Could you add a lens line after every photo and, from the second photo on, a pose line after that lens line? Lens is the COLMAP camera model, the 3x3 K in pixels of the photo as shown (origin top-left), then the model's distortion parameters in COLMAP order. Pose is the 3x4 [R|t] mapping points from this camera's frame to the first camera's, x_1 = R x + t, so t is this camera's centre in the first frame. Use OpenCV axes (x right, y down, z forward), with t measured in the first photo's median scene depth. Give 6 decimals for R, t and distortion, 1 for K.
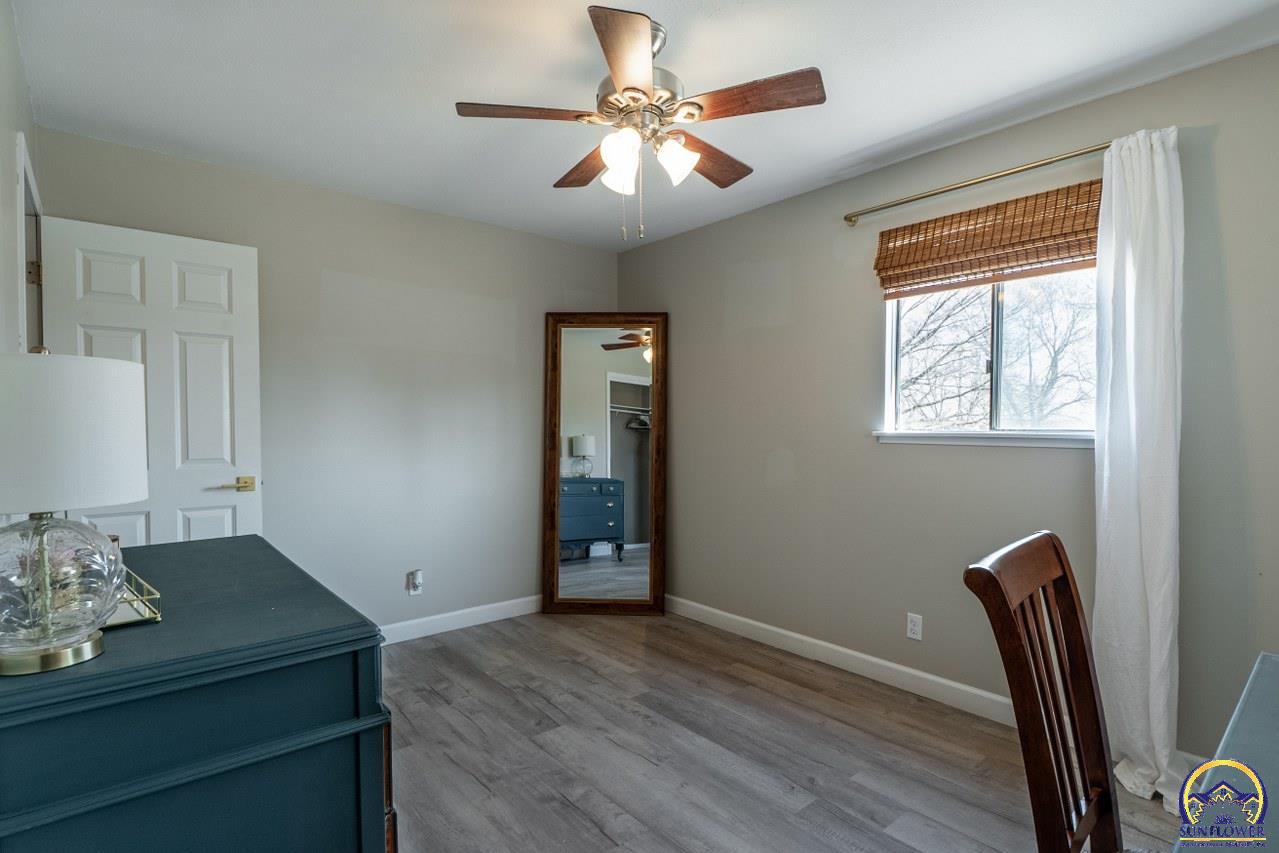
lens RADIAL K [[627.4, 0, 639.5], [0, 627.4, 426.5], [0, 0, 1]] dist [0.000651, 0.000067]
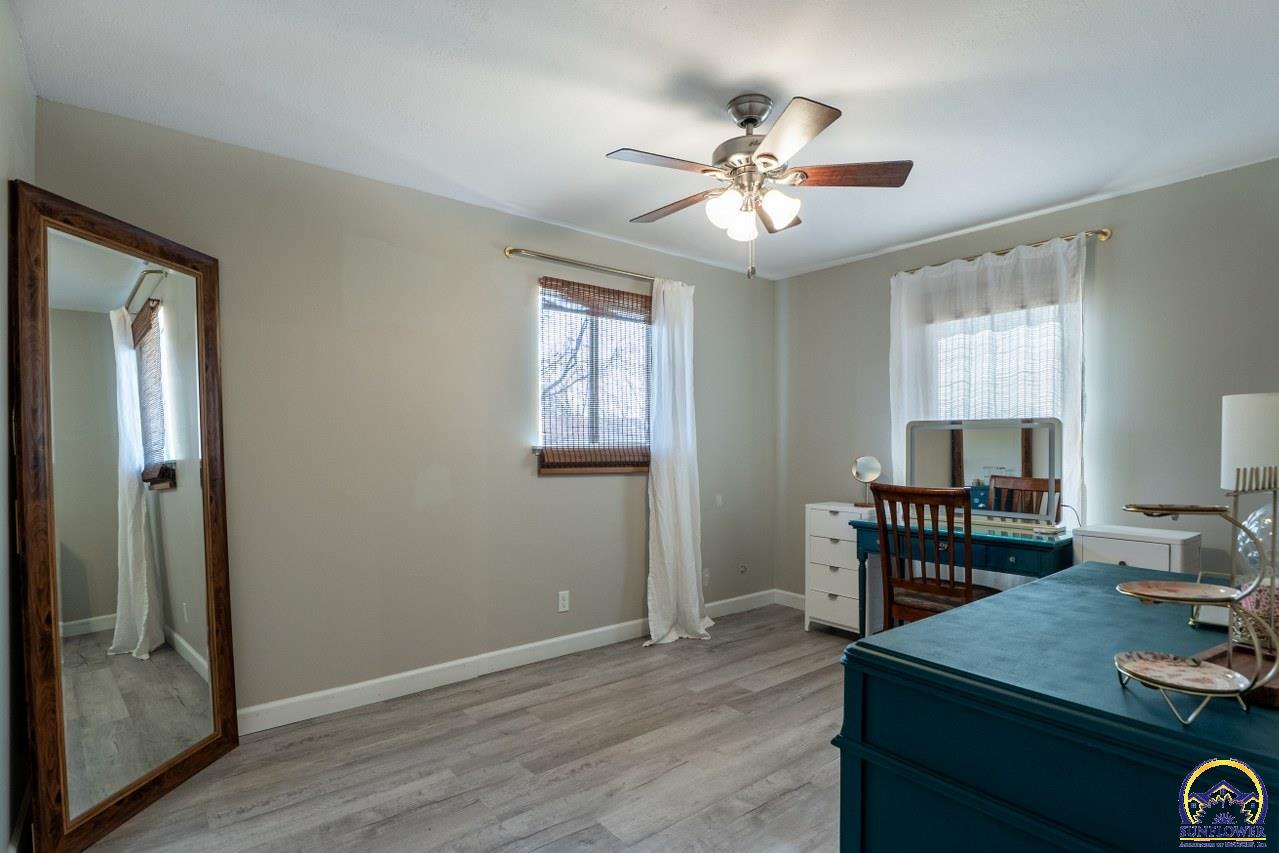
lens RADIAL K [[619.9, 0, 639.5], [0, 619.9, 426.5], [0, 0, 1]] dist [-0.003686, -0.000782]
pose [[0.037446, 0.021016, 0.999078, -0.804571], [0.005724, 0.999758, -0.021245, -0.000677], [-0.999282, 0.006515, 0.037317, 0.814840]]
